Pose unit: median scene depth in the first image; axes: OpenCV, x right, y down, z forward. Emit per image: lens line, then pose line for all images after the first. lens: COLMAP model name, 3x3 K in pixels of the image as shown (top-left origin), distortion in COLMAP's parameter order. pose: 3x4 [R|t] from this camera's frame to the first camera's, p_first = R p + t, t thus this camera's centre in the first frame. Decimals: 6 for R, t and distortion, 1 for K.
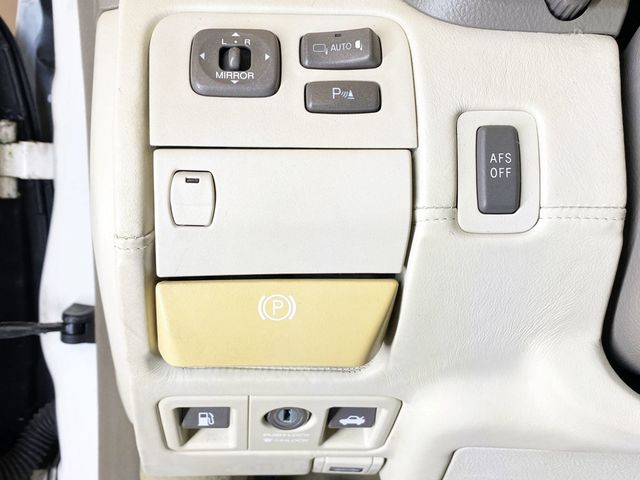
lens RADIAL K [[660.0, 0, 328.7], [0, 660.0, 239.9], [0, 0, 1]] dist [0.008066, -0.032930]
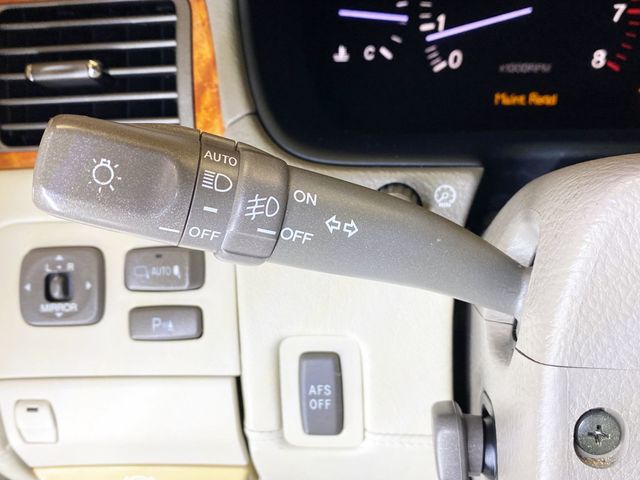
lens RADIAL K [[660.0, 0, 328.7], [0, 660.0, 239.9], [0, 0, 1]] dist [0.008066, -0.032930]
pose [[0.987932, -0.006969, -0.154730, 0.423872], [0.053070, 0.953747, 0.295890, -0.624856], [0.145511, -0.300531, 0.942607, 0.133931]]
